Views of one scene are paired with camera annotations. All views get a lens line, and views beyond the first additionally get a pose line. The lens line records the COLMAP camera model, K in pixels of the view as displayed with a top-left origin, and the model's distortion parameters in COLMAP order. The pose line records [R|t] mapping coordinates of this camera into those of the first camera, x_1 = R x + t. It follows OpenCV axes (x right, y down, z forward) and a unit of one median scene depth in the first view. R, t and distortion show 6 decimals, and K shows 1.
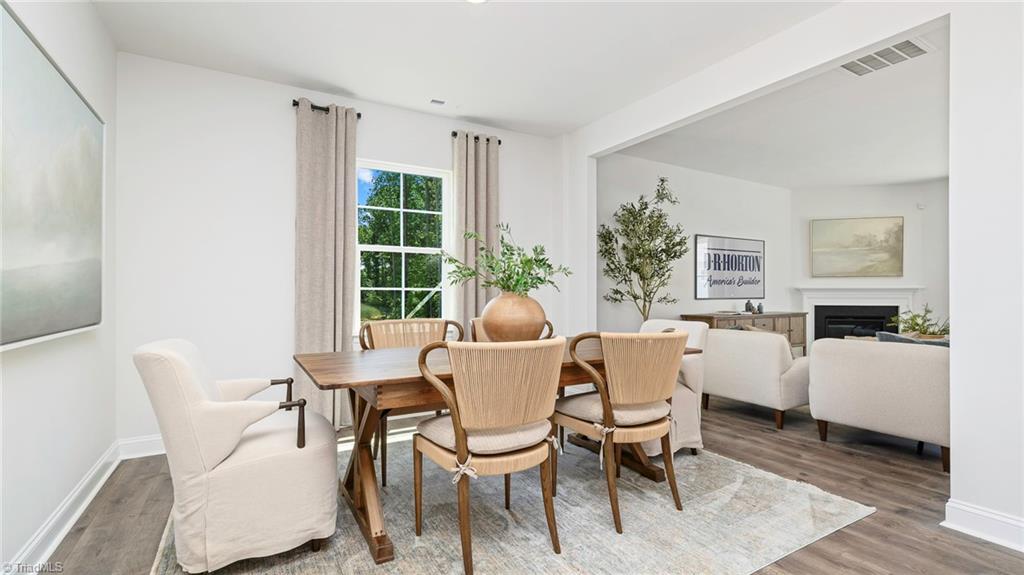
lens RADIAL K [[465.0, 0, 512.0], [0, 465.0, 287.5], [0, 0, 1]] dist [-0.003823, -0.000324]
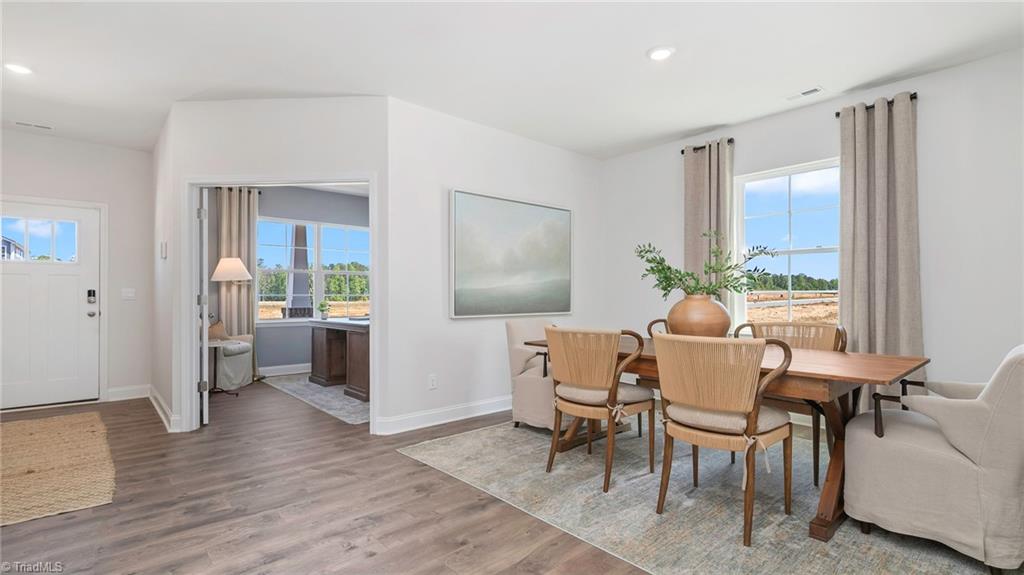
lens RADIAL K [[465.0, 0, 512.0], [0, 465.0, 287.5], [0, 0, 1]] dist [-0.003823, -0.000324]
pose [[0.203557, -0.006993, -0.979038, 0.743365], [0.026775, 0.999640, -0.001574, -0.010208], [0.978697, -0.025893, 0.203671, 0.216454]]
